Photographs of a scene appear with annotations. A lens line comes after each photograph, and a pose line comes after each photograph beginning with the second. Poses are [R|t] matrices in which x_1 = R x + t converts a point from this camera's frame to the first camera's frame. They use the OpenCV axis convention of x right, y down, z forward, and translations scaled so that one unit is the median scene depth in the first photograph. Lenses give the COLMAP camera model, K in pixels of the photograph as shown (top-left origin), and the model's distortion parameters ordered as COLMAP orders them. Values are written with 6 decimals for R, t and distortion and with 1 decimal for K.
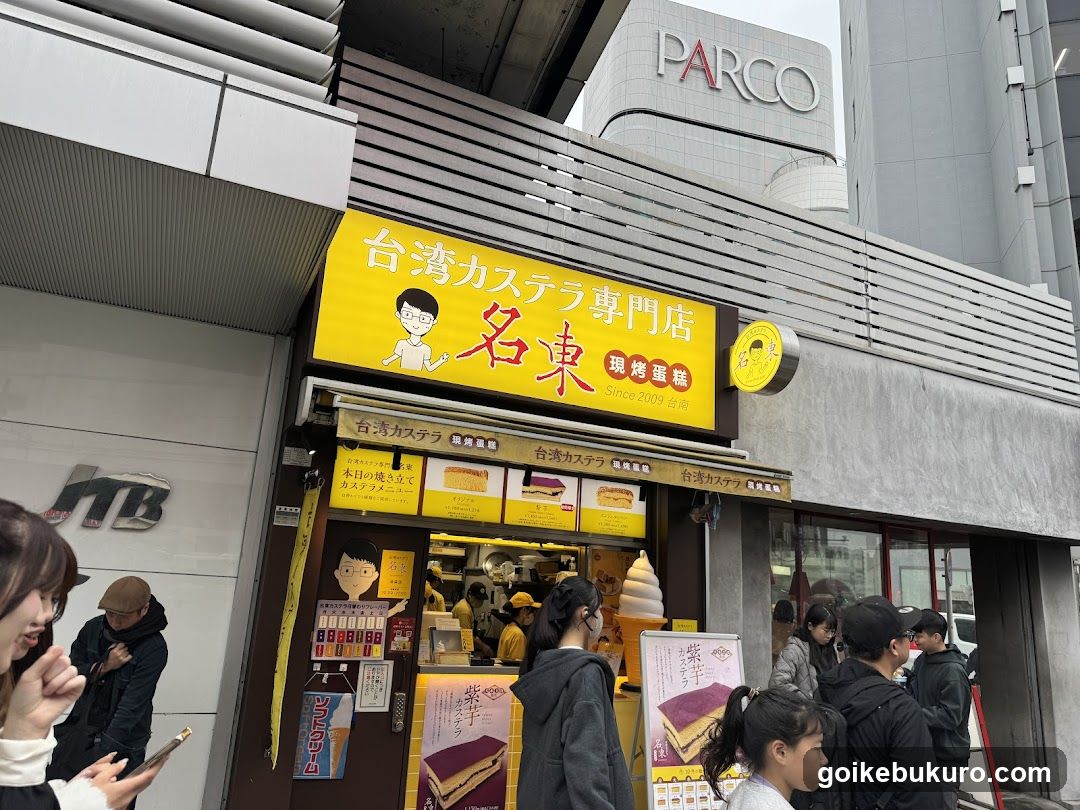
lens RADIAL K [[766.5, 0, 554.4], [0, 766.5, 395.3], [0, 0, 1]] dist [0.172736, -0.361677]
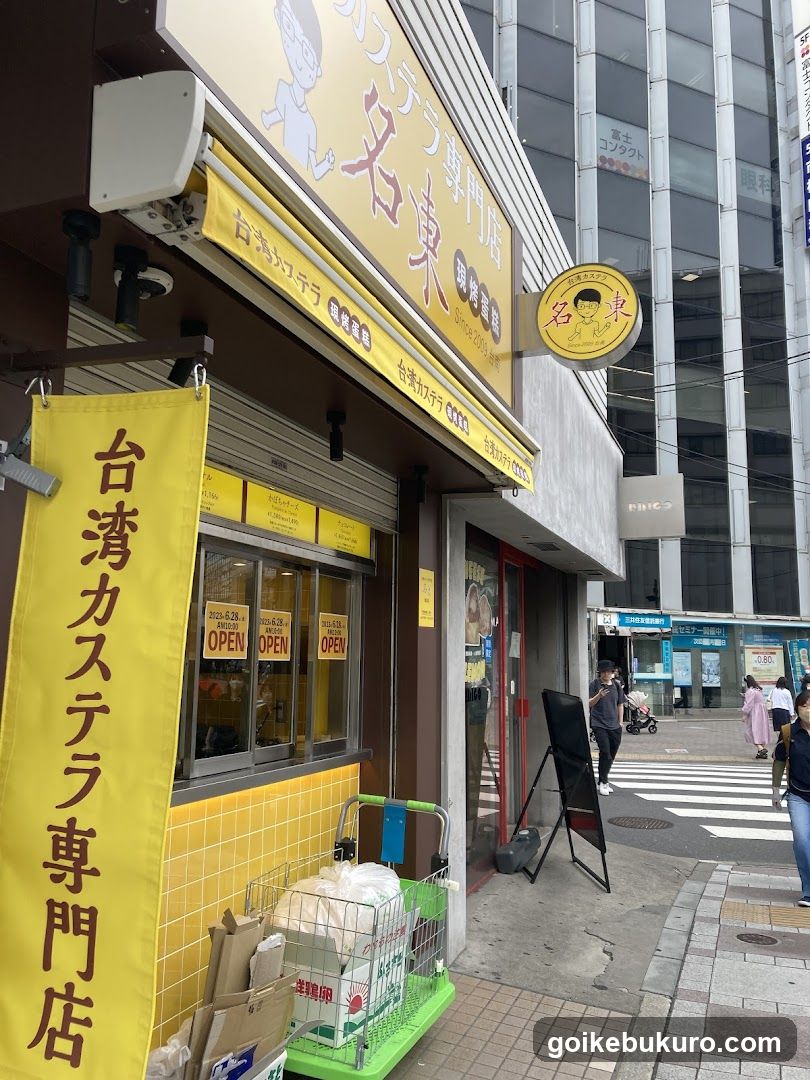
lens RADIAL K [[877.9, 0, 401.0], [0, 877.9, 532.3], [0, 0, 1]] dist [0.017544, -0.002635]
pose [[0.744184, 0.050886, 0.666034, -0.420802], [-0.138654, 0.987144, 0.079504, 0.115866], [-0.653426, -0.151514, 0.741672, 0.506642]]
